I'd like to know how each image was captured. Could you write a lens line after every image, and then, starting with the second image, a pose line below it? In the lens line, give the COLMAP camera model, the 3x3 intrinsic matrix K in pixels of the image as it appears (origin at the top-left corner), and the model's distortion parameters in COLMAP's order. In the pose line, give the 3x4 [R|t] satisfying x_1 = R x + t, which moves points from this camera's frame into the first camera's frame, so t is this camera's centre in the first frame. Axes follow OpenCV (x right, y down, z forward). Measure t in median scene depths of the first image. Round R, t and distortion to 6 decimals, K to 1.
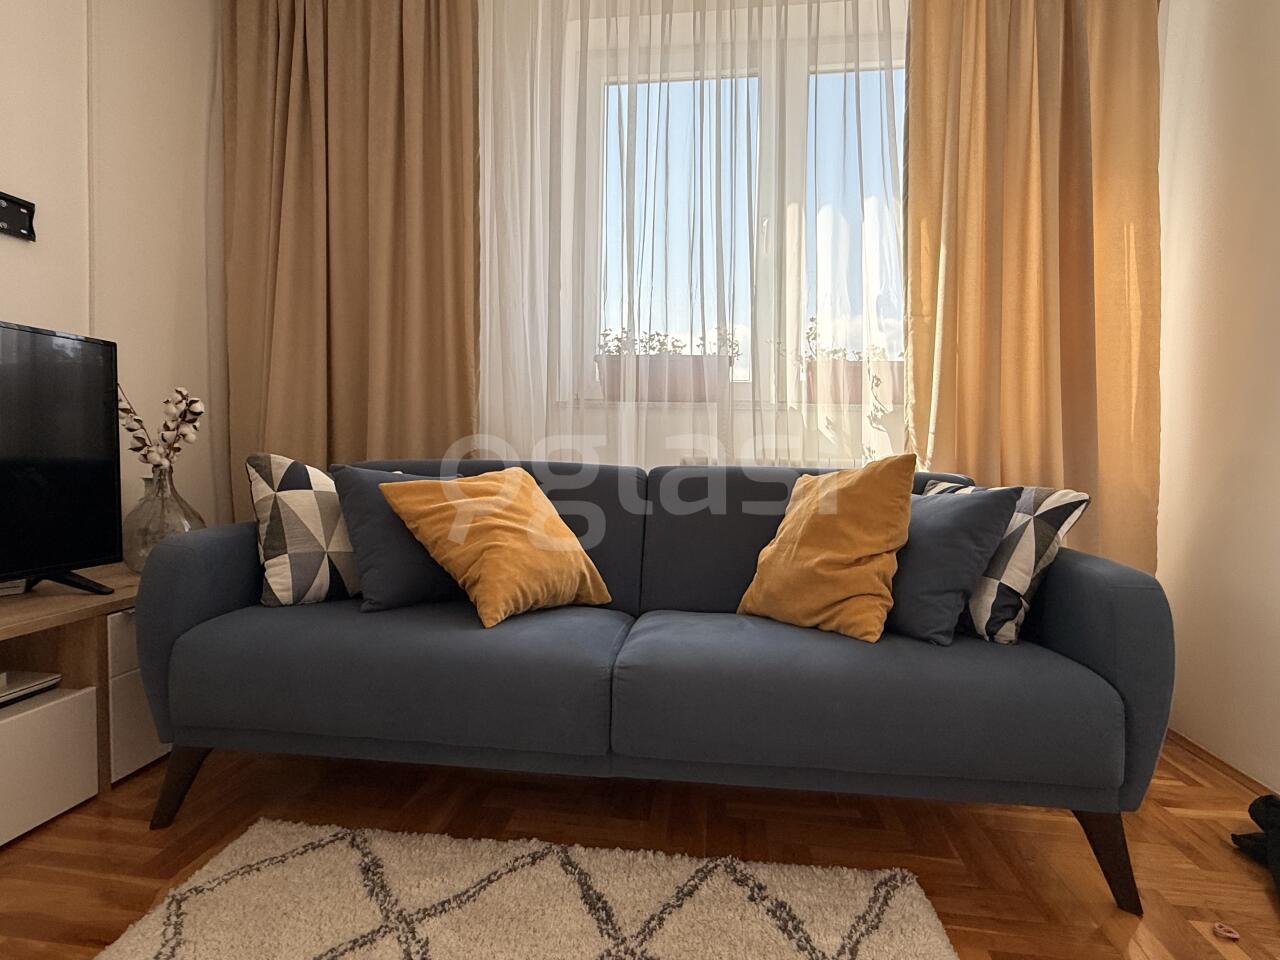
lens RADIAL K [[663.8, 0, 643.4], [0, 663.8, 479.6], [0, 0, 1]] dist [-0.004673, 0.001069]
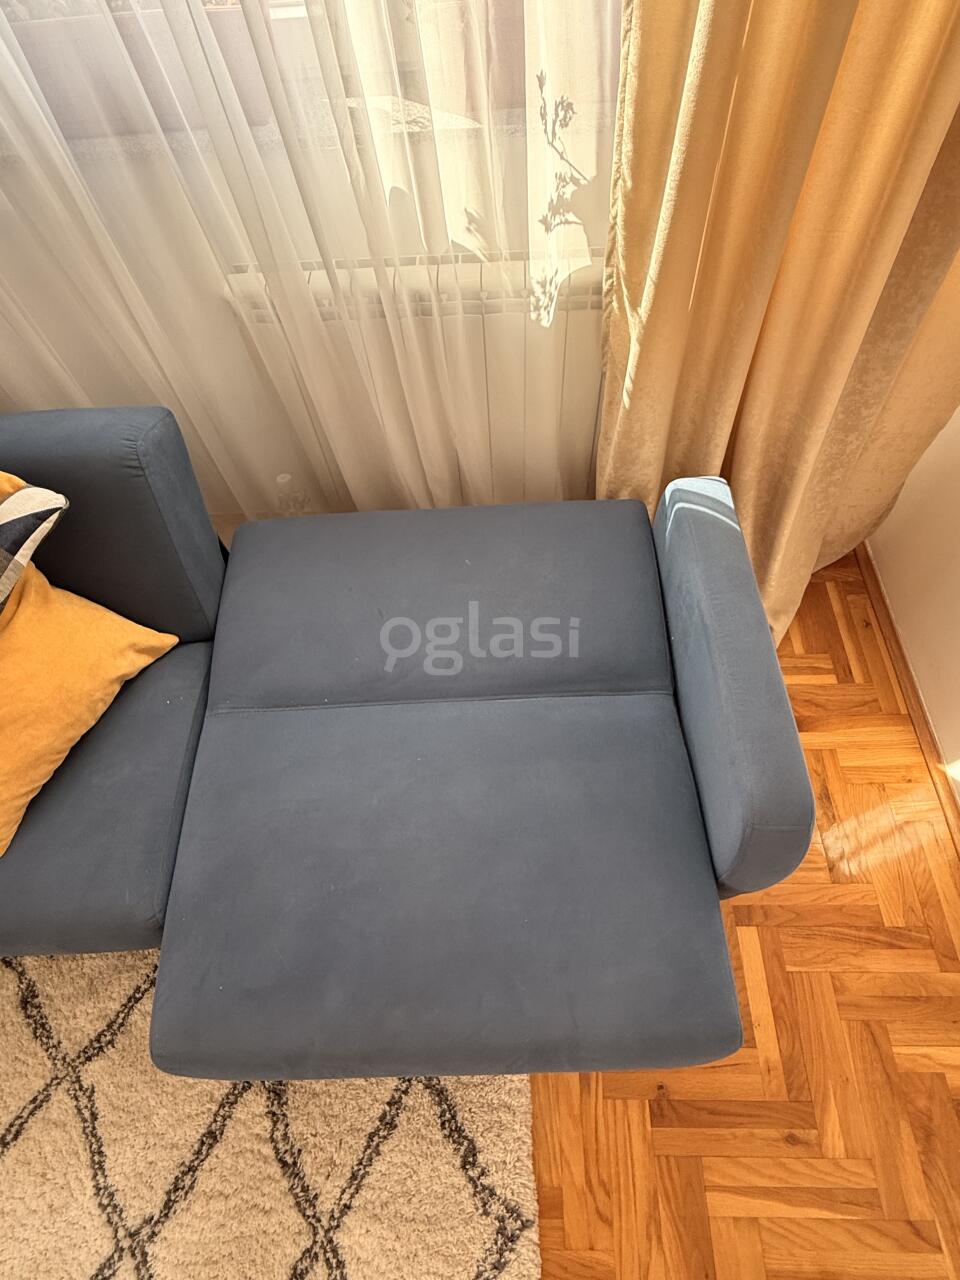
lens RADIAL K [[663.8, 0, 481.6], [0, 663.8, 638.8], [0, 0, 1]] dist [-0.004673, 0.001069]
pose [[0.989452, -0.144785, -0.004686, 0.359569], [0.081497, 0.529618, 0.844312, -0.503923], [-0.119762, -0.835789, 0.535831, 0.678044]]
